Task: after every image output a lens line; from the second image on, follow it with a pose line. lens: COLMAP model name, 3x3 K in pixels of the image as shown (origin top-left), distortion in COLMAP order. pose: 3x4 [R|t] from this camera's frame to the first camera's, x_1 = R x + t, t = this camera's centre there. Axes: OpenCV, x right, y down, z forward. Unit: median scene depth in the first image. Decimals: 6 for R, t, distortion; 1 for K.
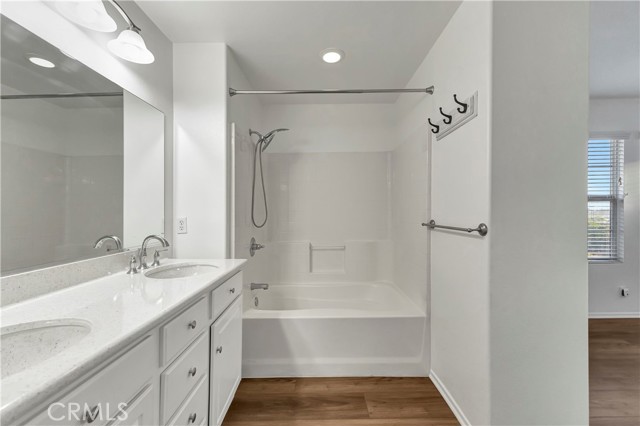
lens RADIAL K [[267.5, 0, 321.4], [0, 267.5, 212.2], [0, 0, 1]] dist [0.003834, 0.000028]
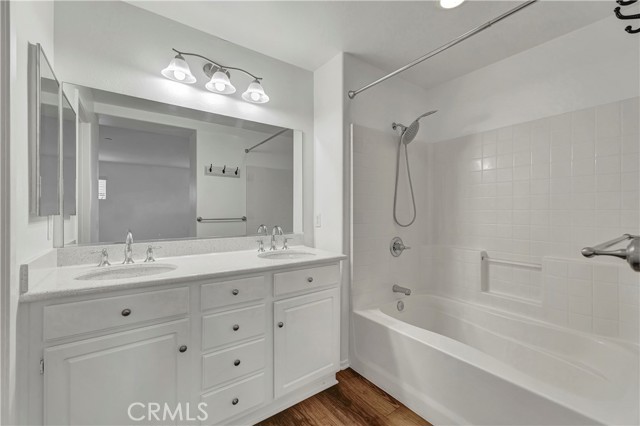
lens RADIAL K [[267.5, 0, 321.4], [0, 267.5, 212.2], [0, 0, 1]] dist [0.003834, 0.000028]
pose [[0.588531, 0.010320, -0.808409, 0.356927], [-0.009163, 0.999939, 0.006095, 0.003791], [0.808423, 0.003820, 0.588590, 0.234743]]
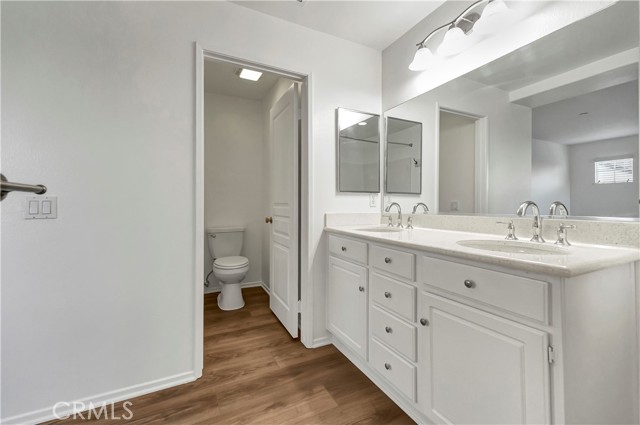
lens RADIAL K [[267.5, 0, 321.4], [0, 267.5, 211.7], [0, 0, 1]] dist [0.003834, 0.000028]
pose [[-0.887429, 0.014407, -0.460719, 0.185241], [0.001458, 0.999594, 0.028451, 0.056464], [0.460942, 0.024576, -0.887090, 0.871610]]
